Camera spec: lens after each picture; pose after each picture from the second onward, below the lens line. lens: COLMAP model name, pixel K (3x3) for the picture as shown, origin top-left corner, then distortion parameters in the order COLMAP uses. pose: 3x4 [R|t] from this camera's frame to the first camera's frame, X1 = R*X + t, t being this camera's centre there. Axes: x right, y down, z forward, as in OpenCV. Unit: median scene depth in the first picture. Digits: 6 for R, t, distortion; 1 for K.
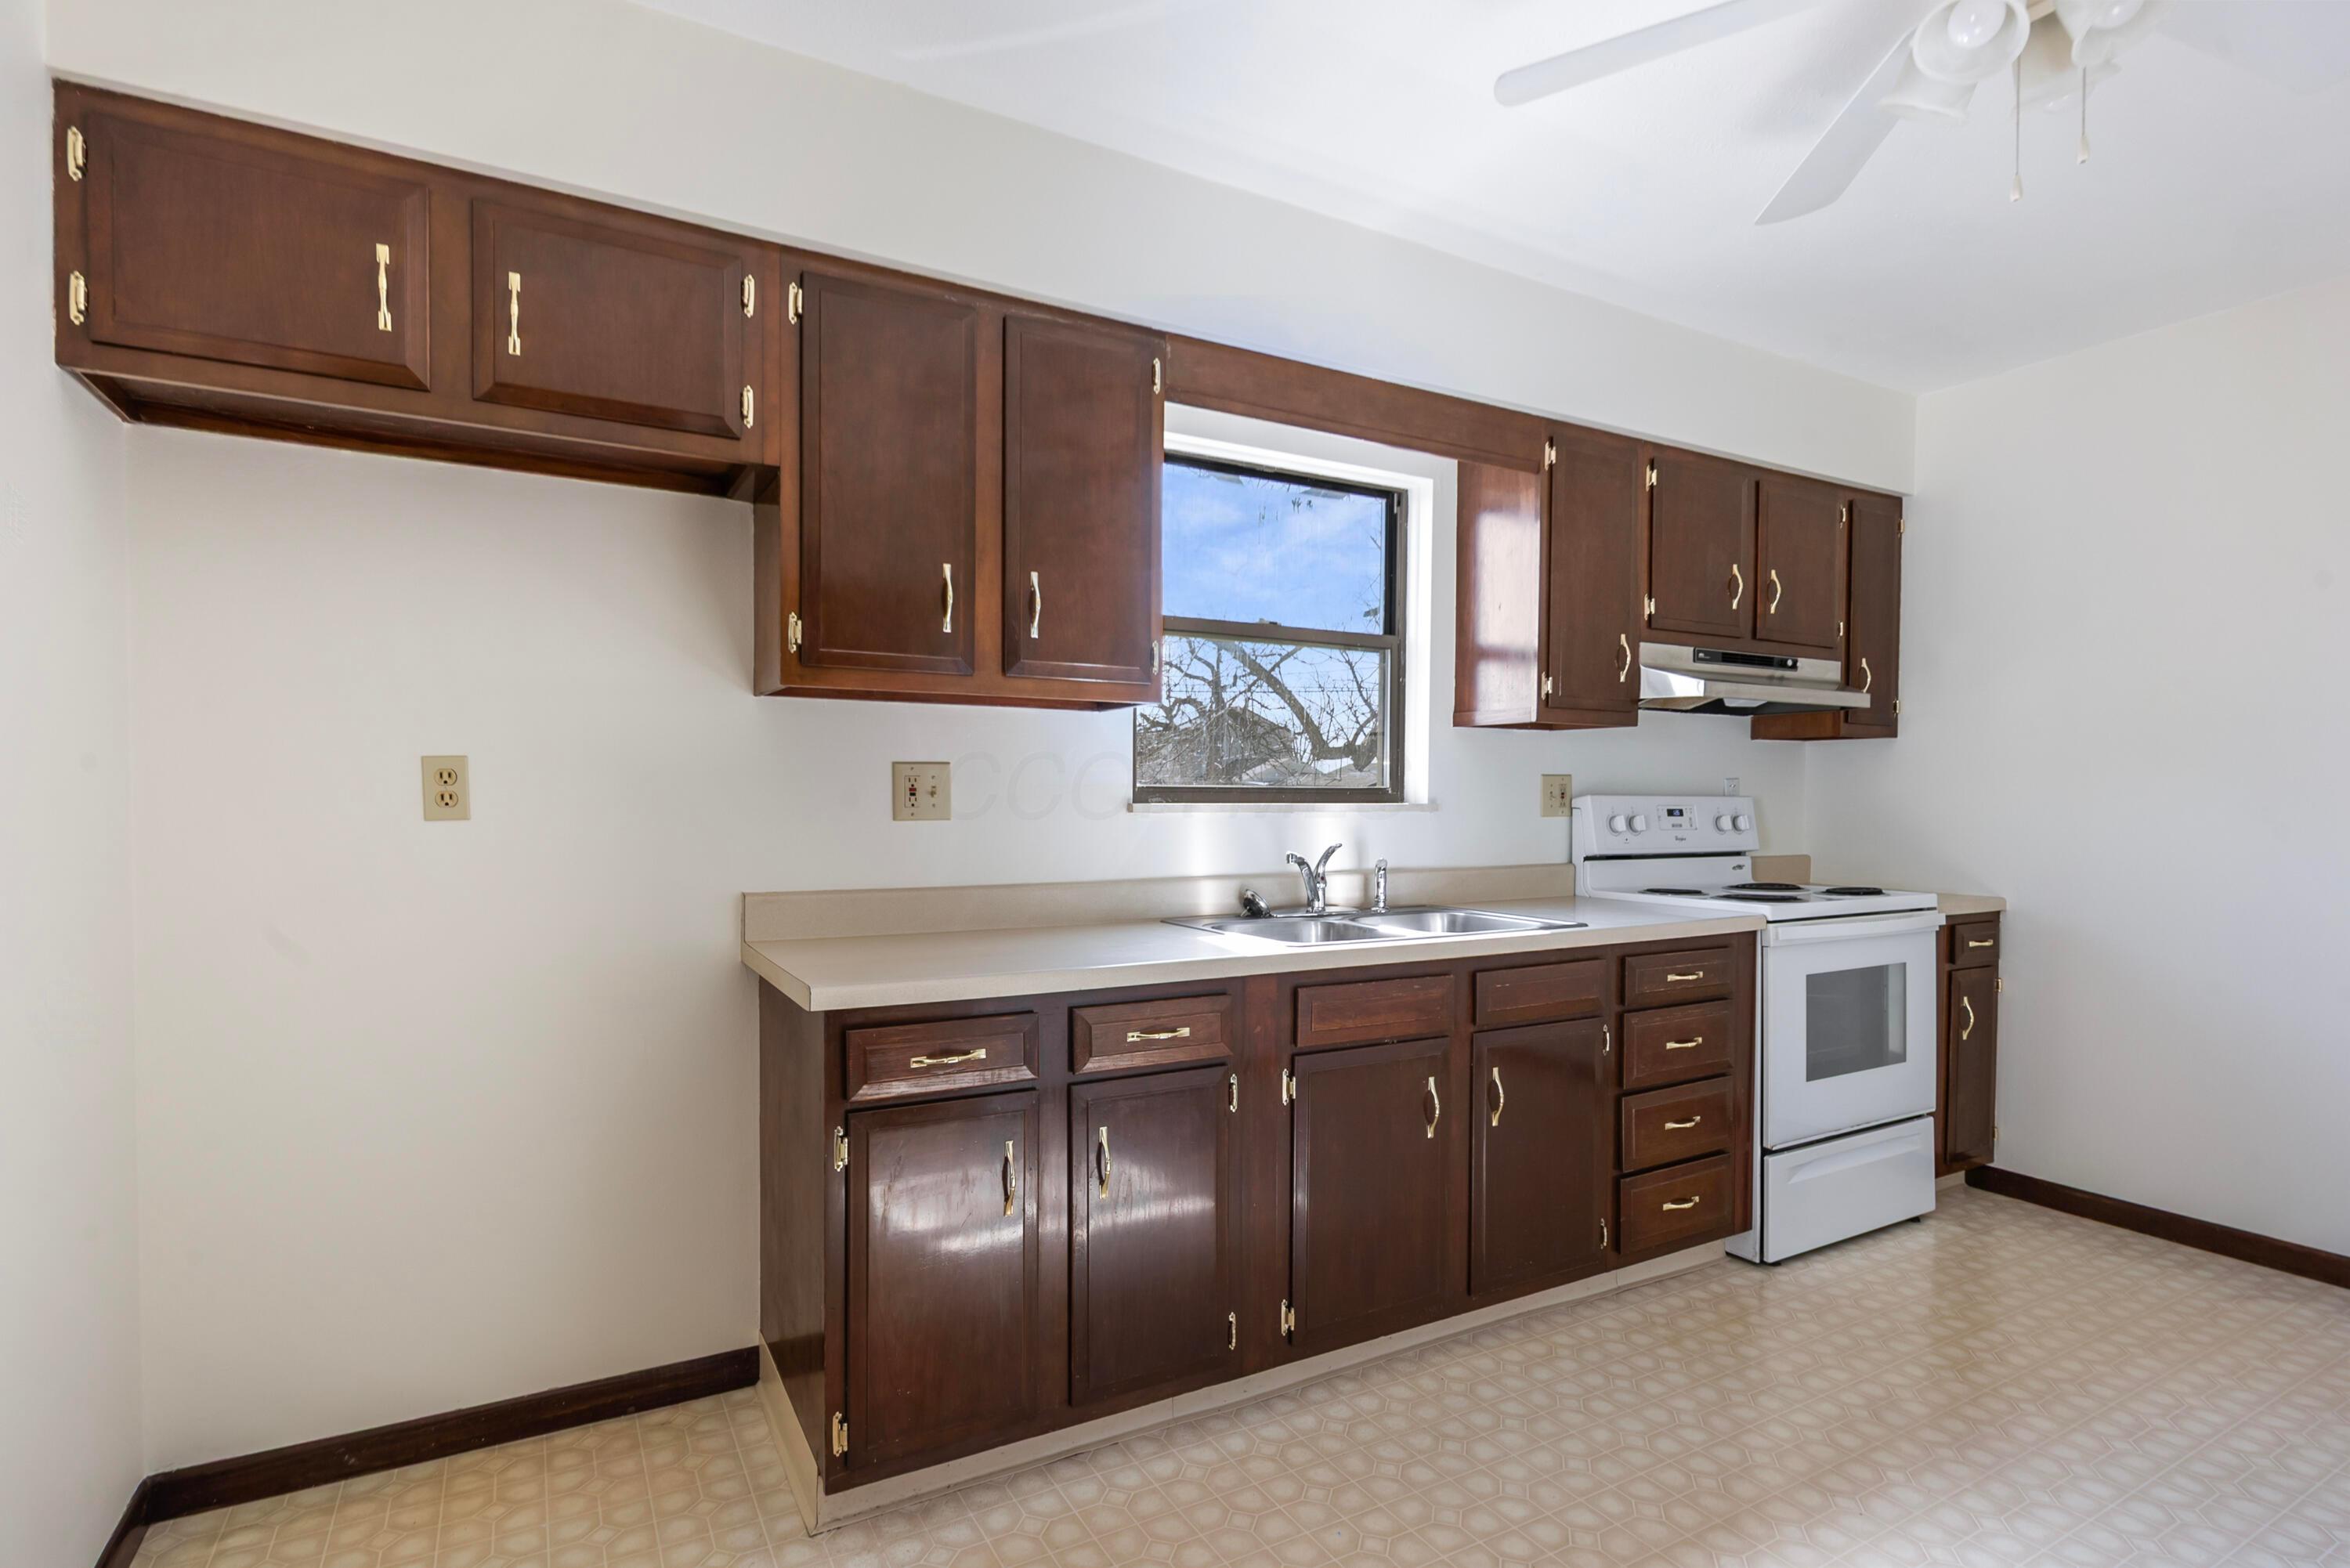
lens RADIAL K [[1181.0, 0, 1171.5], [0, 1181.0, 792.5], [0, 0, 1]] dist [0.000130, -0.002301]
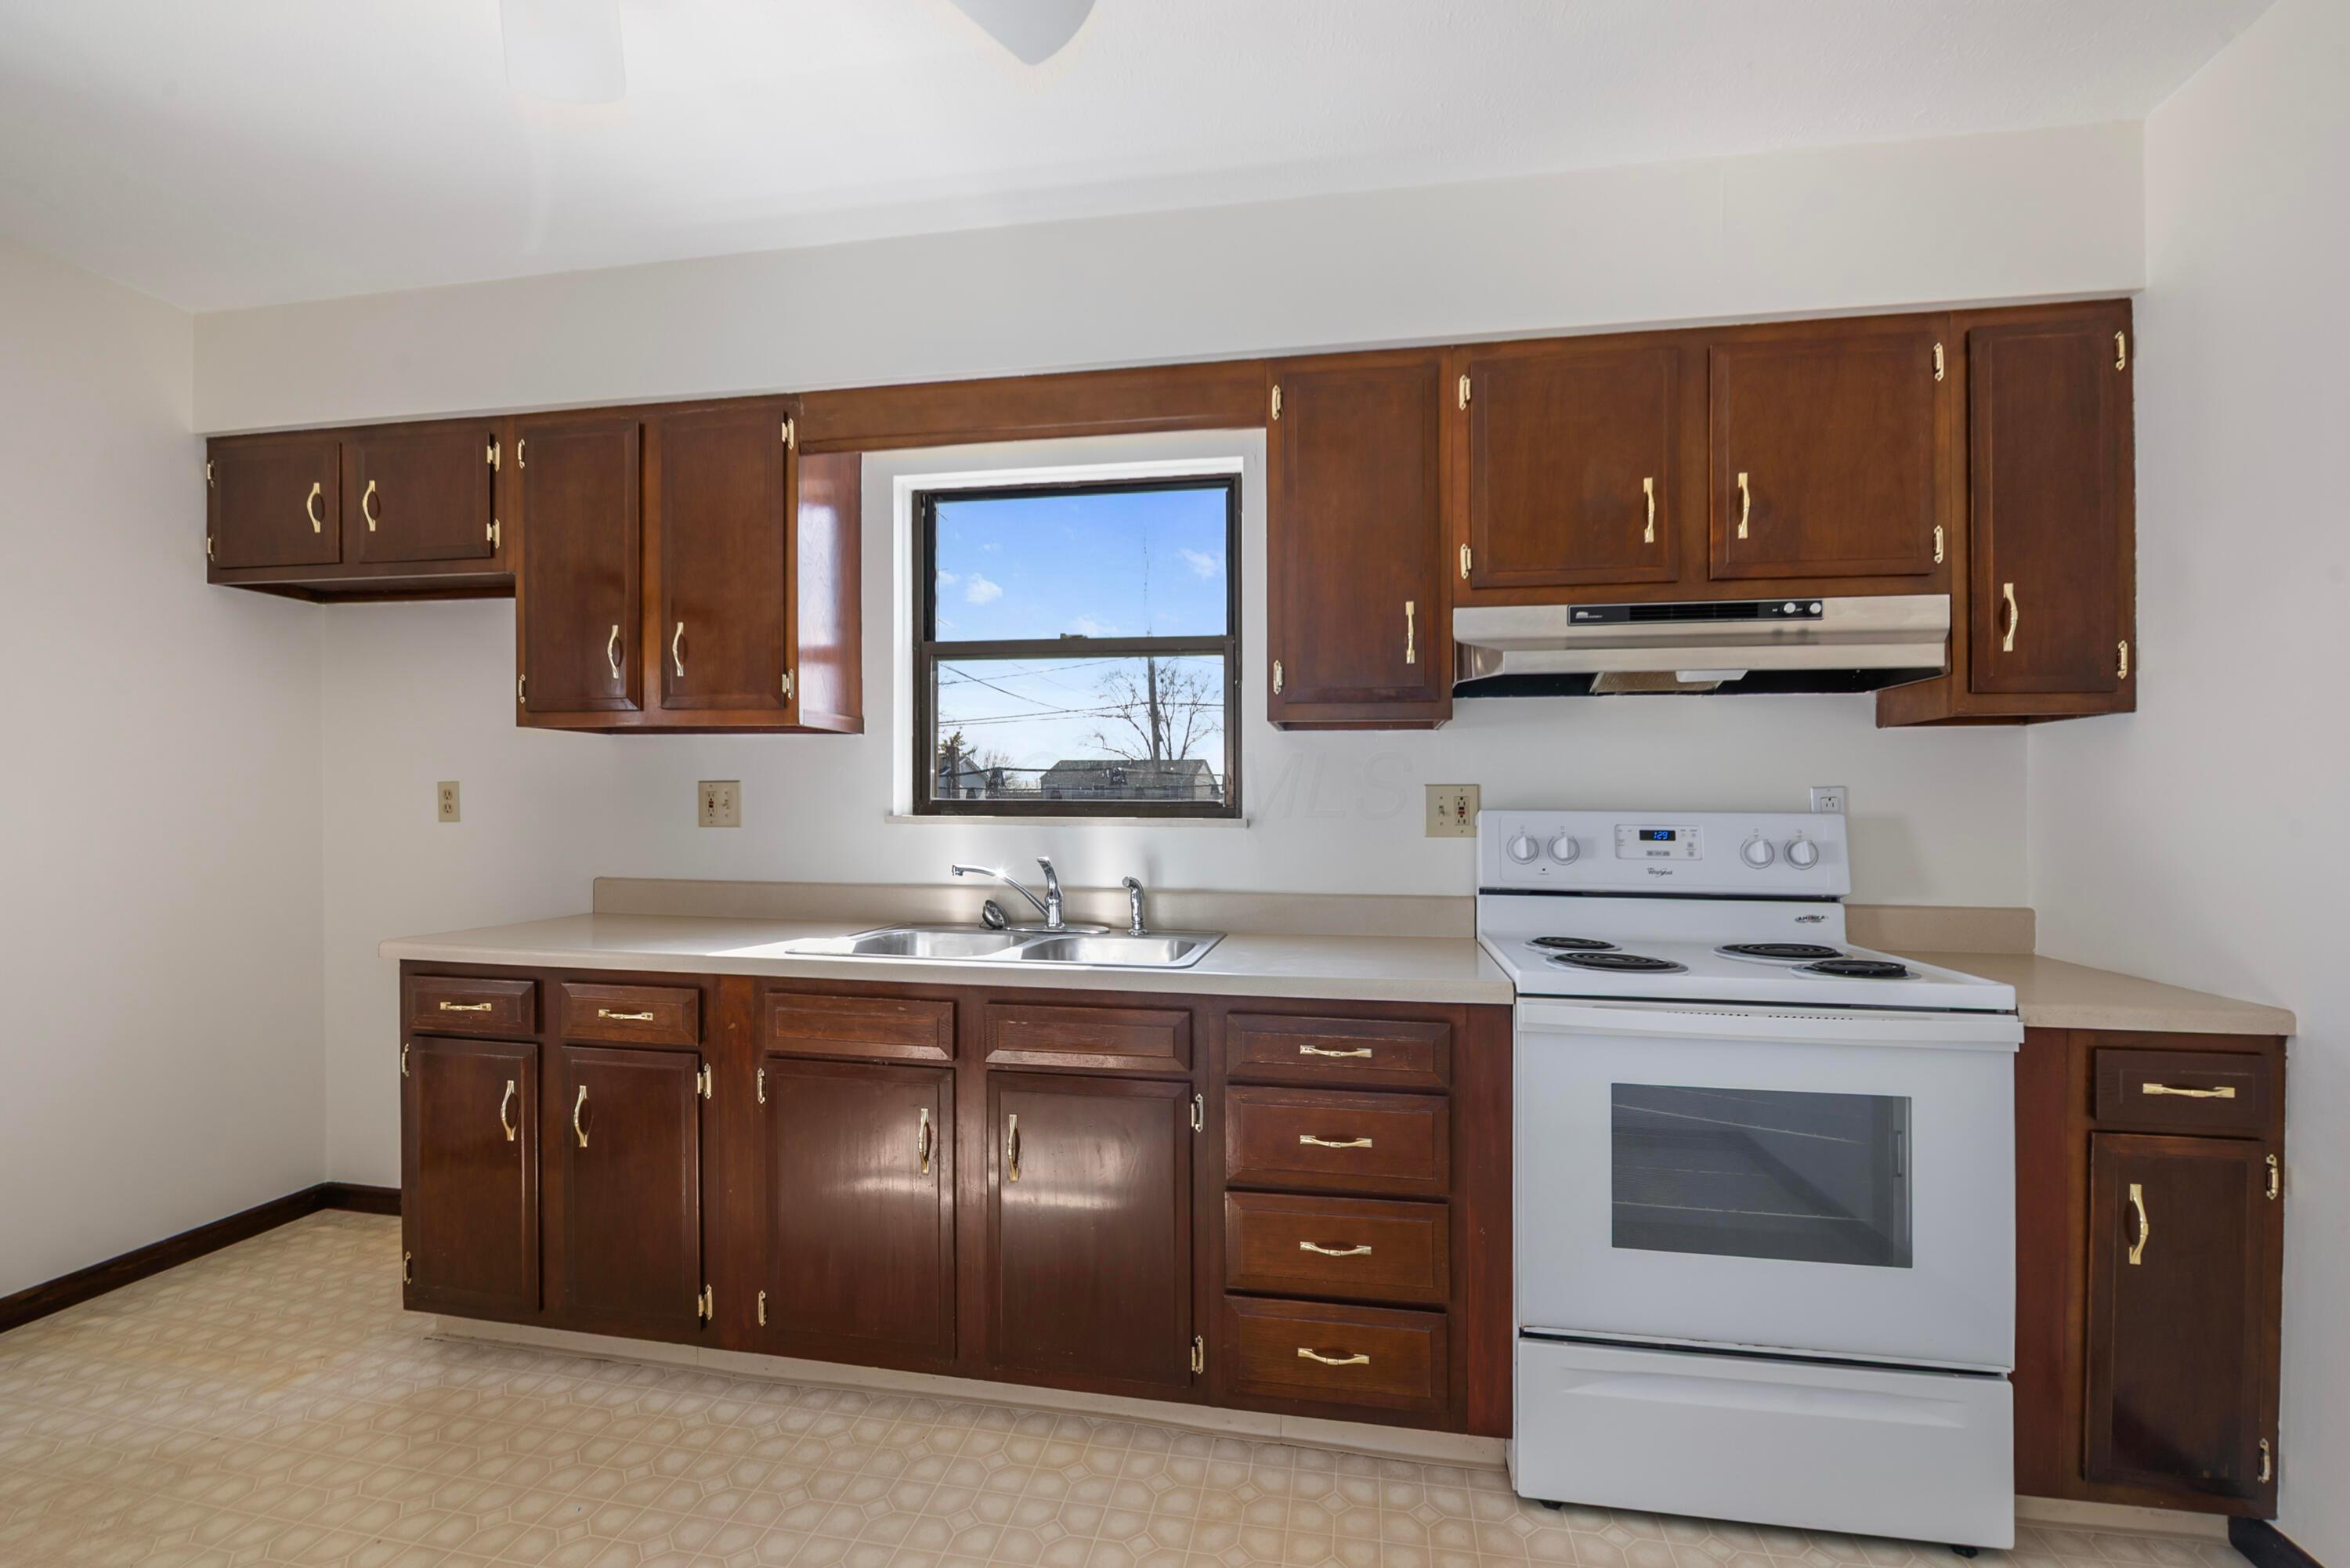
lens RADIAL K [[1007.0, 0, 1172.0], [0, 1007.0, 790.2], [0, 0, 1]] dist [-0.011029, 0.000253]
pose [[0.765527, -0.011073, -0.643309, 0.735026], [-0.004135, 0.999747, -0.022129, 0.005288], [0.643391, 0.019600, 0.765287, 0.426271]]
